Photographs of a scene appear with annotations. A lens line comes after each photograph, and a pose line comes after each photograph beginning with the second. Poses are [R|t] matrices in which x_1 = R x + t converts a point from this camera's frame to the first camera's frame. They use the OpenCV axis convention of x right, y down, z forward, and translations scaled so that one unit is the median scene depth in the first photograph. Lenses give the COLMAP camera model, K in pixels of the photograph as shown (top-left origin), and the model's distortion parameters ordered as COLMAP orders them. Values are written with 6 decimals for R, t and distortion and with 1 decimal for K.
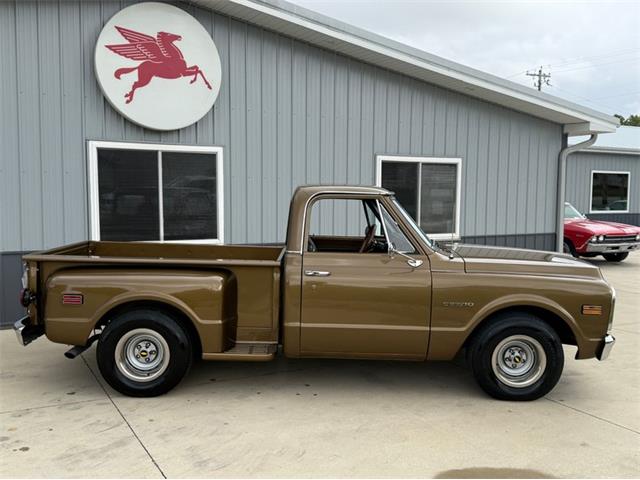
lens RADIAL K [[611.6, 0, 320.0], [0, 611.6, 240.0], [0, 0, 1]] dist [0.135385, -0.228685]
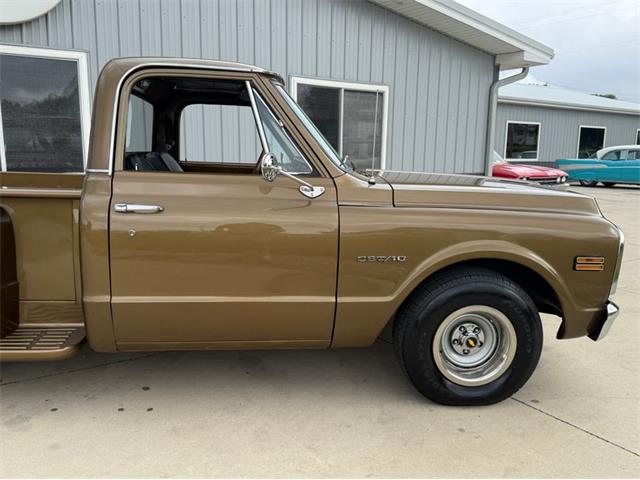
lens RADIAL K [[514.8, 0, 316.4], [0, 514.8, 239.0], [0, 0, 1]] dist [0.094118, -0.147058]
pose [[0.995910, -0.010707, 0.089715, 0.111734], [0.002656, 0.995994, 0.089386, 0.038551], [-0.090313, -0.088782, 0.991948, 0.490487]]
